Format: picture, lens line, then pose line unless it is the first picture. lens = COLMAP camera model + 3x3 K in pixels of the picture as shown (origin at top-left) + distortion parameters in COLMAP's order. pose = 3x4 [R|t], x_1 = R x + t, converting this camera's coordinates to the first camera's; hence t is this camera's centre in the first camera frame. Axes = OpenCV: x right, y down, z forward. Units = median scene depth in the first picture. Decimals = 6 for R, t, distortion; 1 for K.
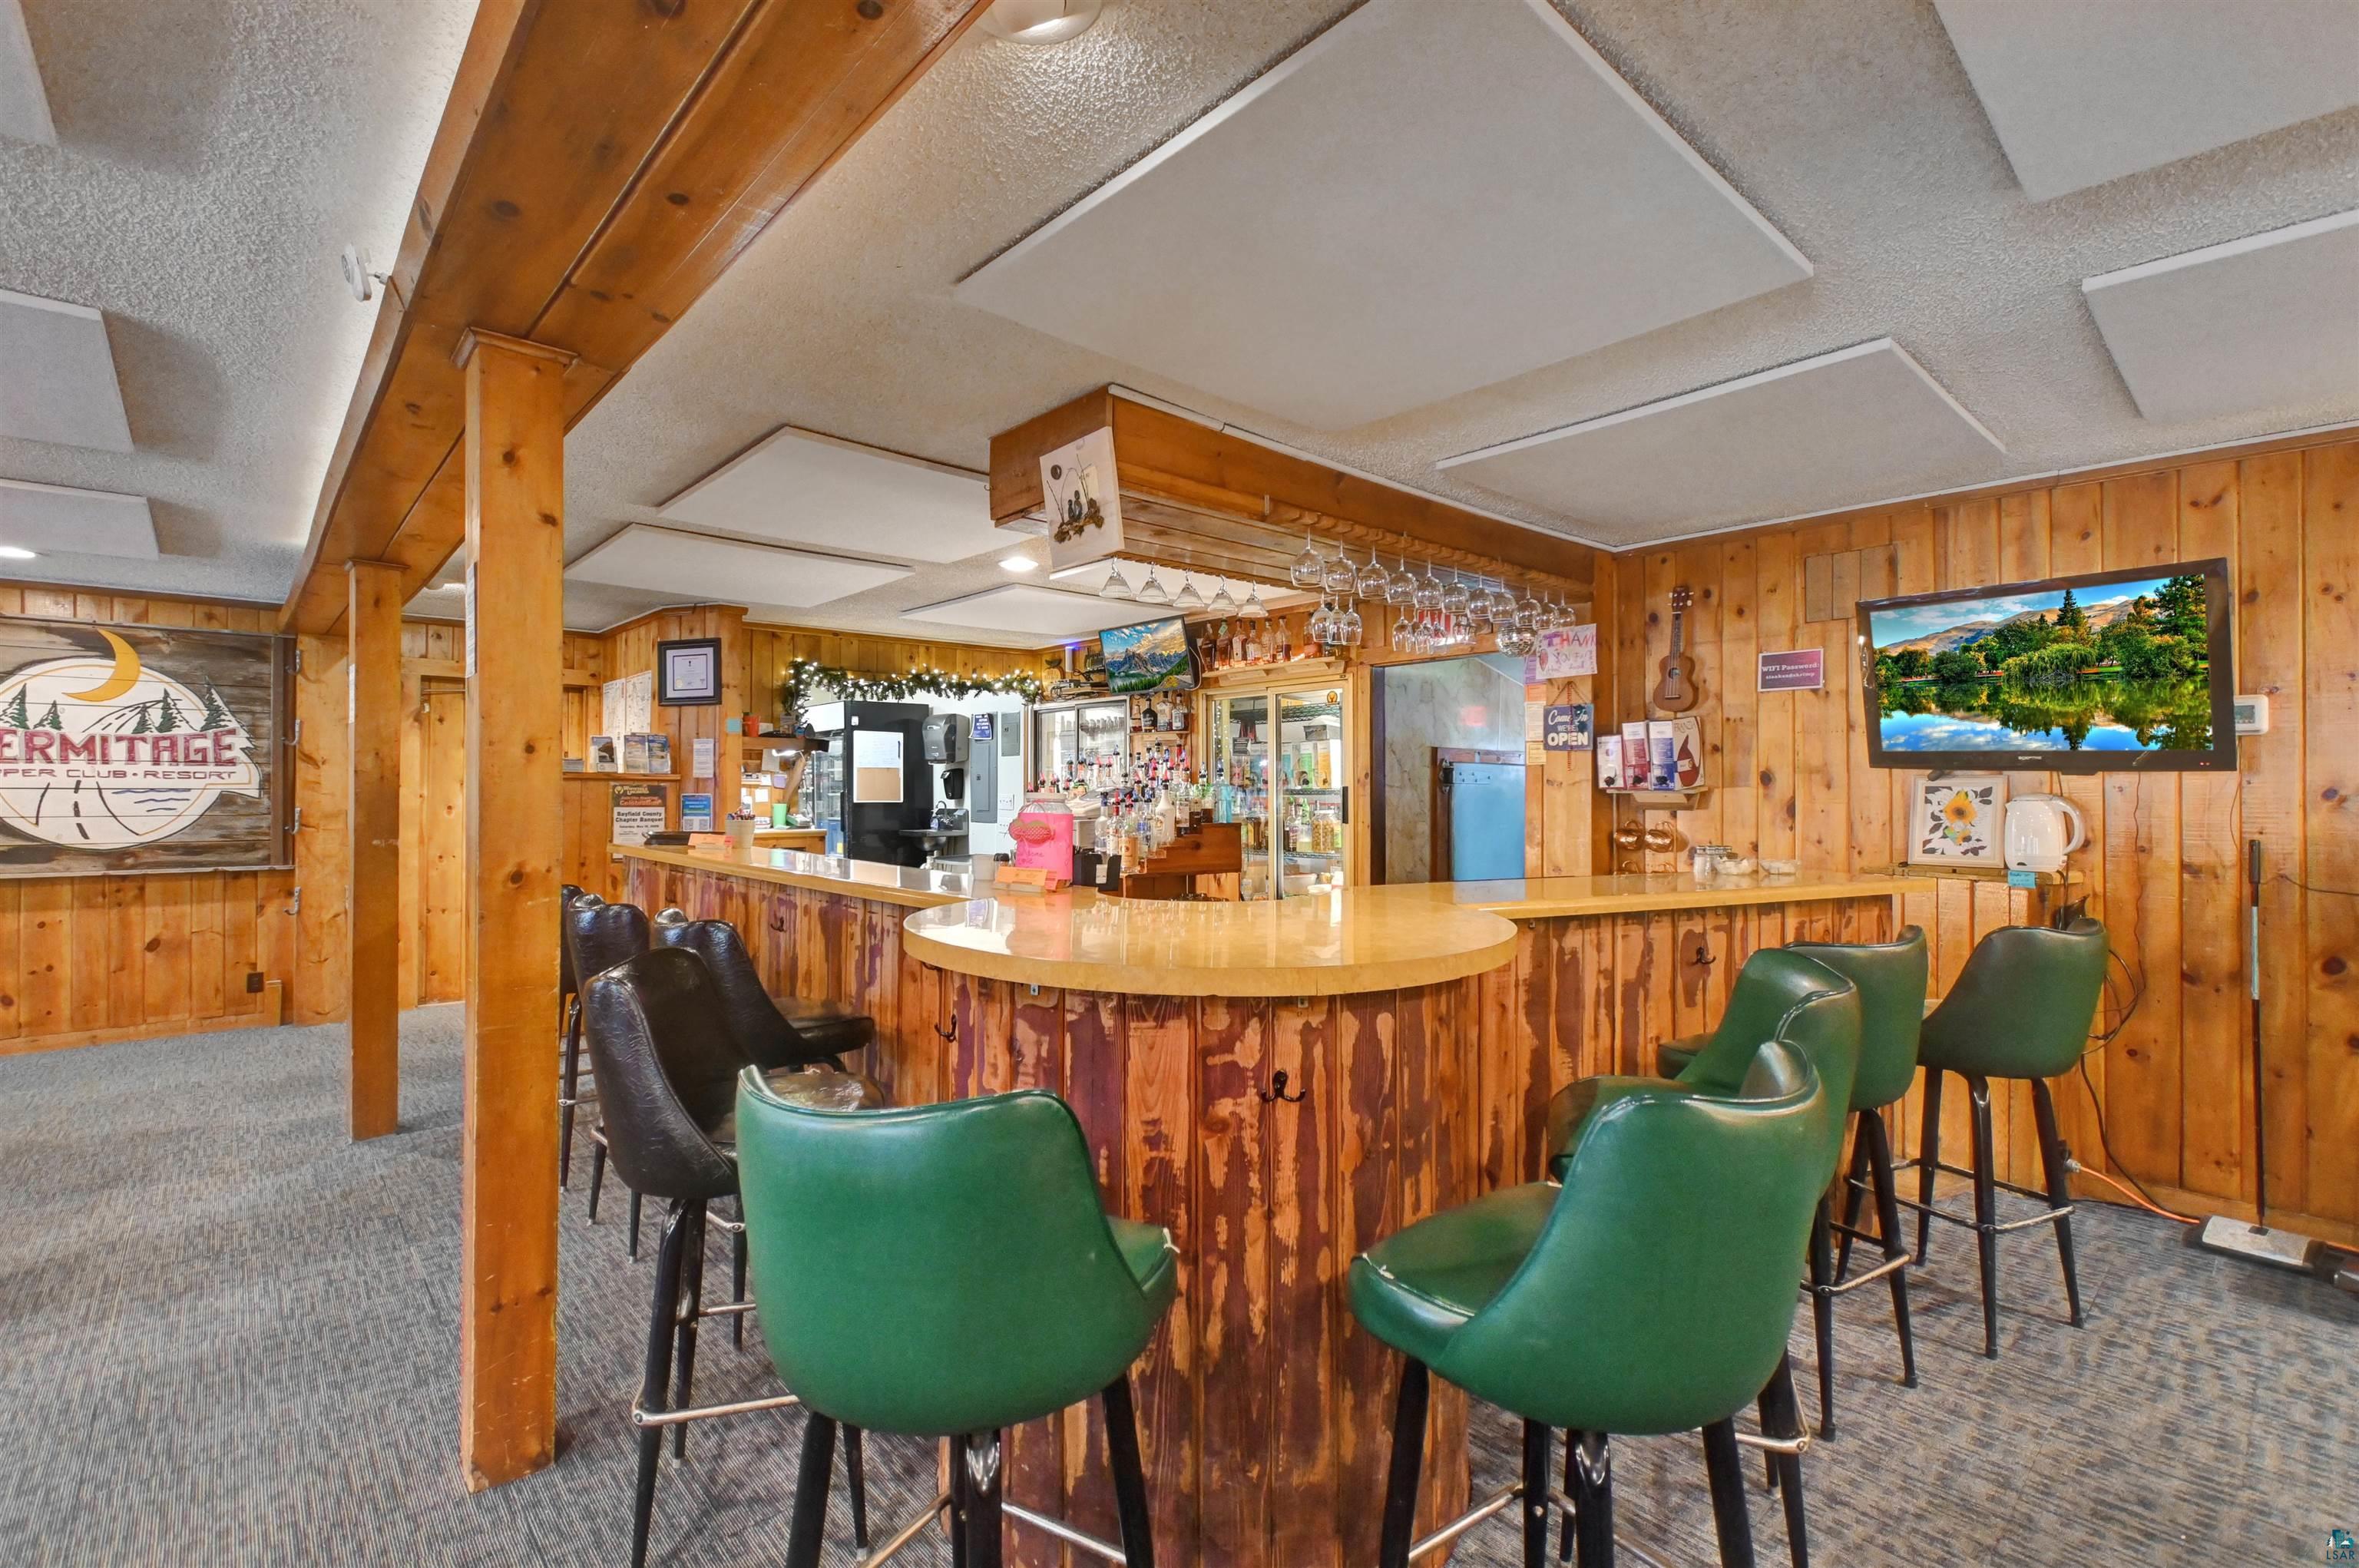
lens RADIAL K [[1048.0, 0, 1175.8], [0, 1048.0, 779.8], [0, 0, 1]] dist [0.004613, -0.000265]
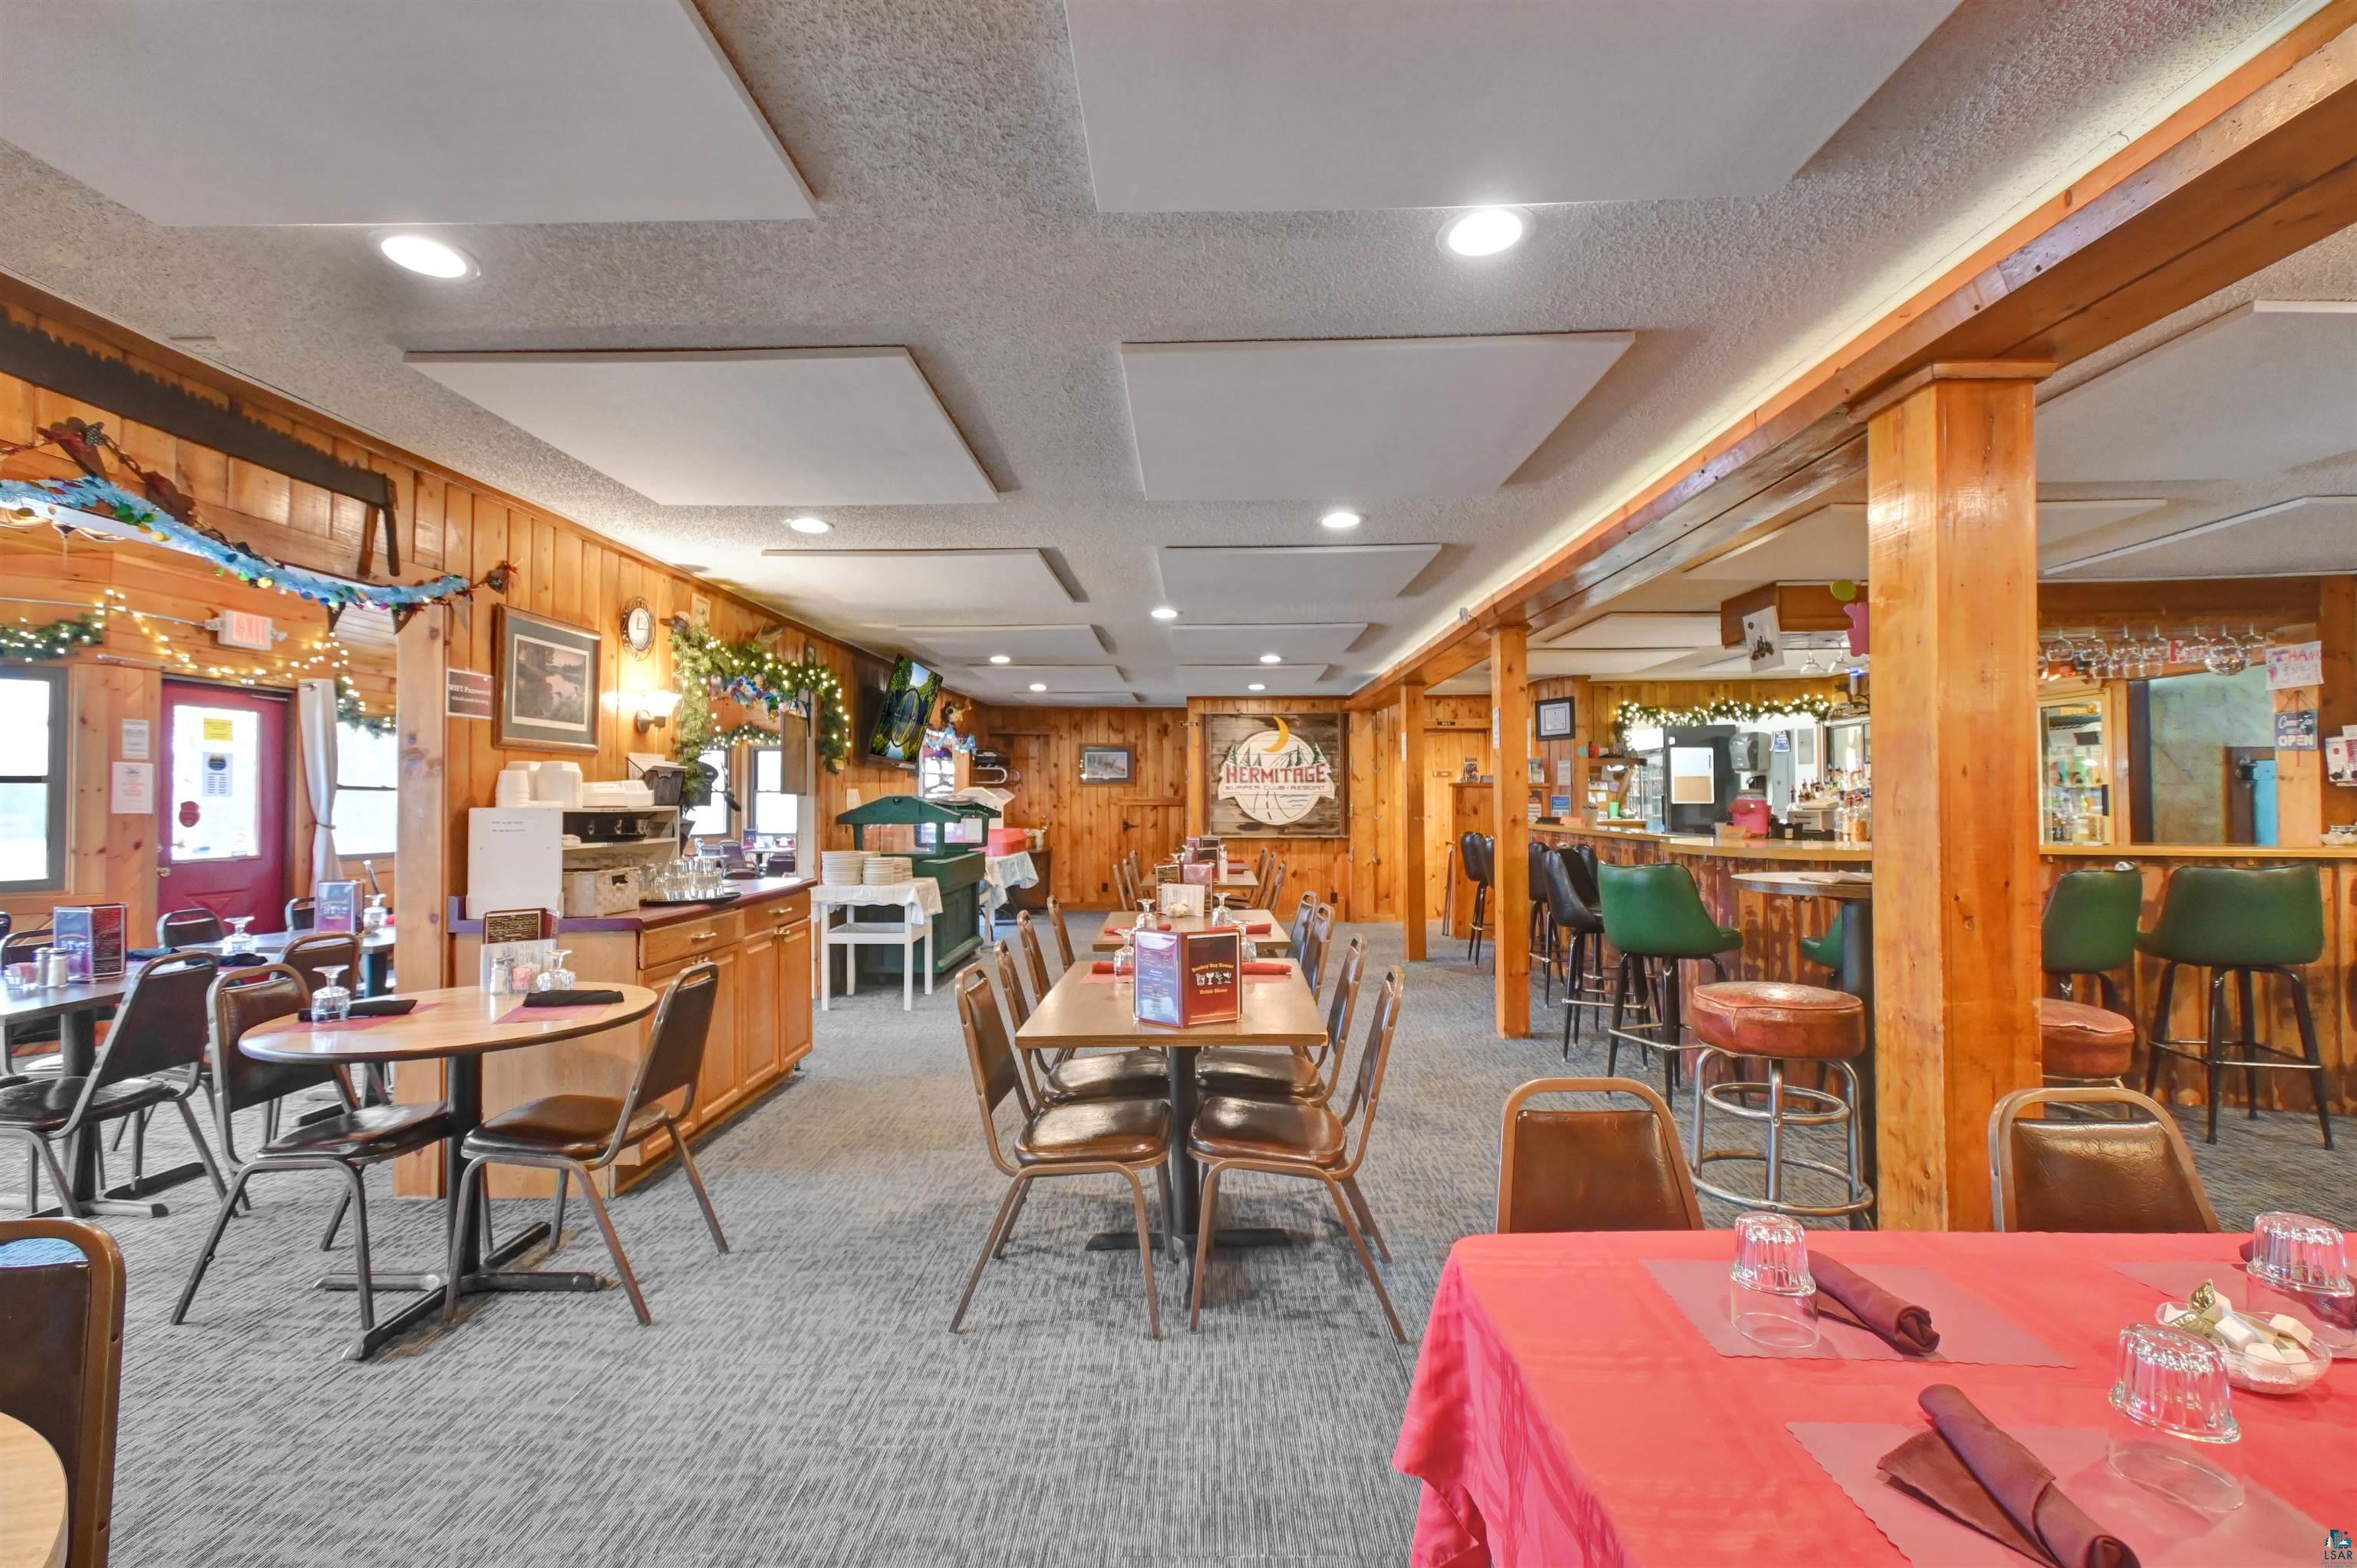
lens RADIAL K [[1047.0, 0, 1174.8], [0, 1047.0, 779.8], [0, 0, 1]] dist [0.004613, -0.000265]
pose [[0.723561, -0.018413, -0.690014, 0.217193], [0.012458, 0.999830, -0.013617, 0.004107], [0.690147, 0.001257, 0.723668, -0.555291]]
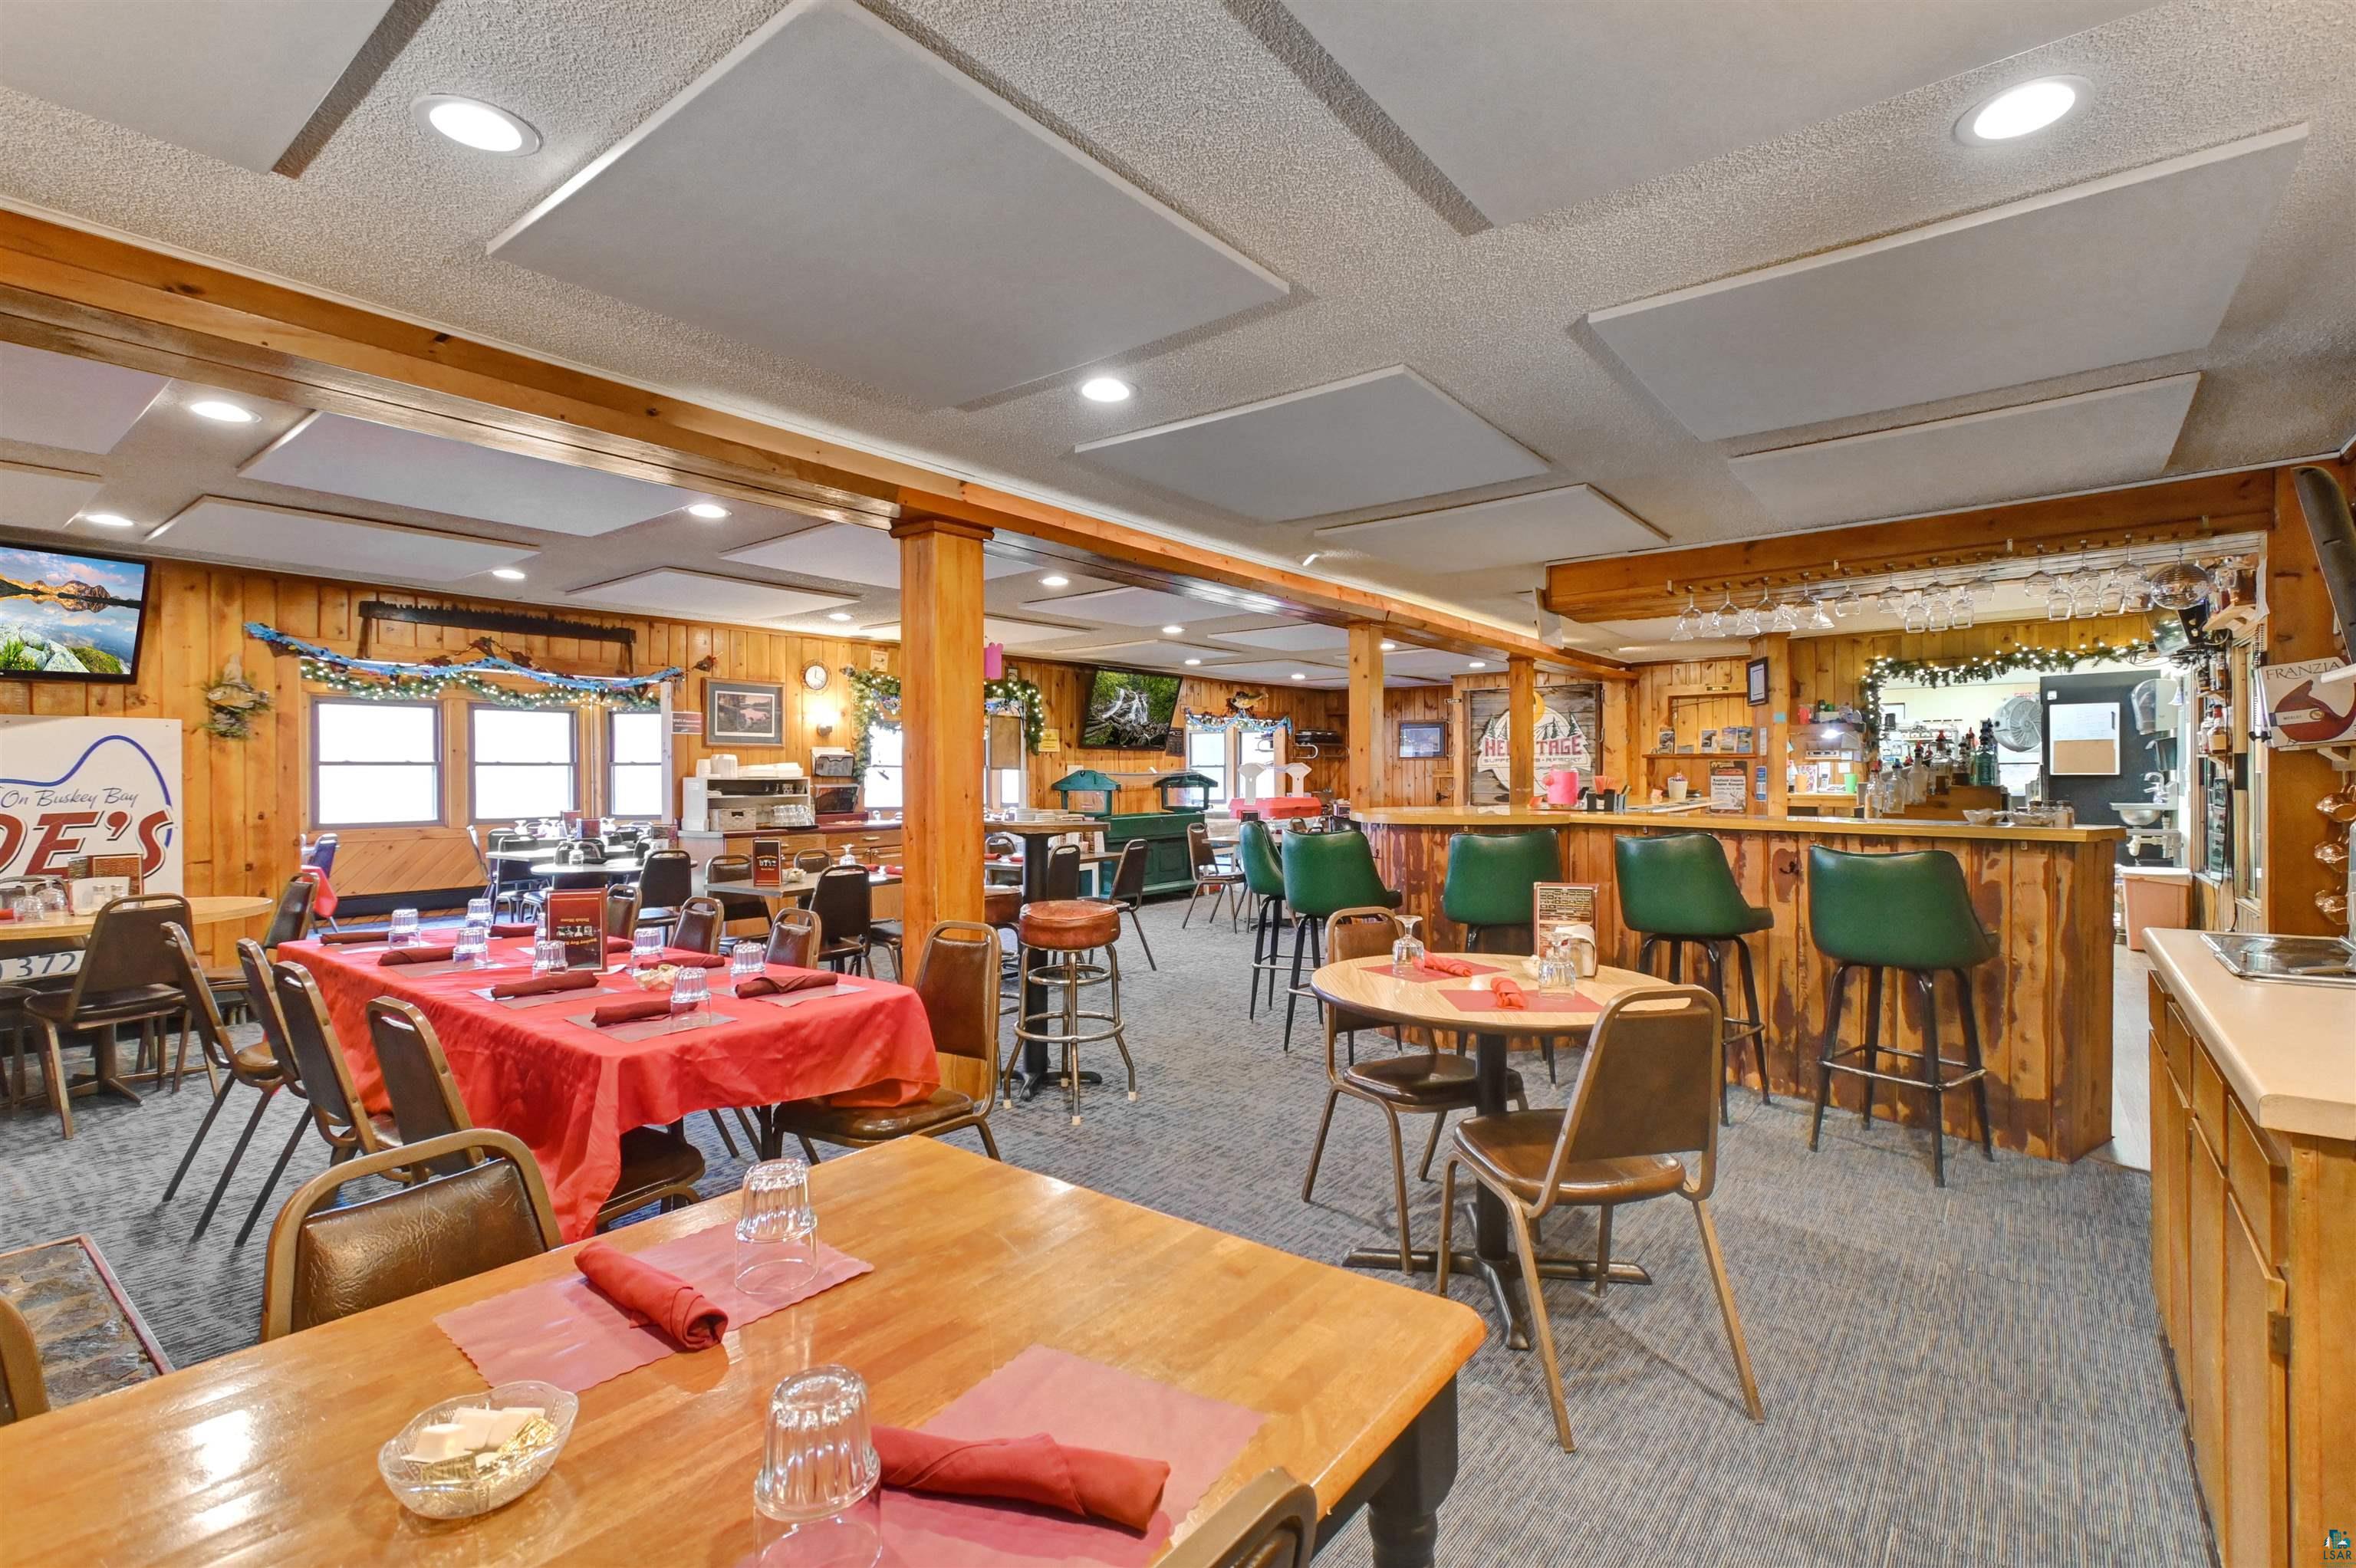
lens RADIAL K [[1072.0, 0, 1178.0], [0, 1072.0, 784.0], [0, 0, 1]] dist [-0.000150, -0.001159]
pose [[0.165163, 0.003874, -0.986259, 0.867611], [0.015795, 0.999854, 0.006573, 0.015216], [0.986140, -0.016664, 0.165078, -0.028549]]
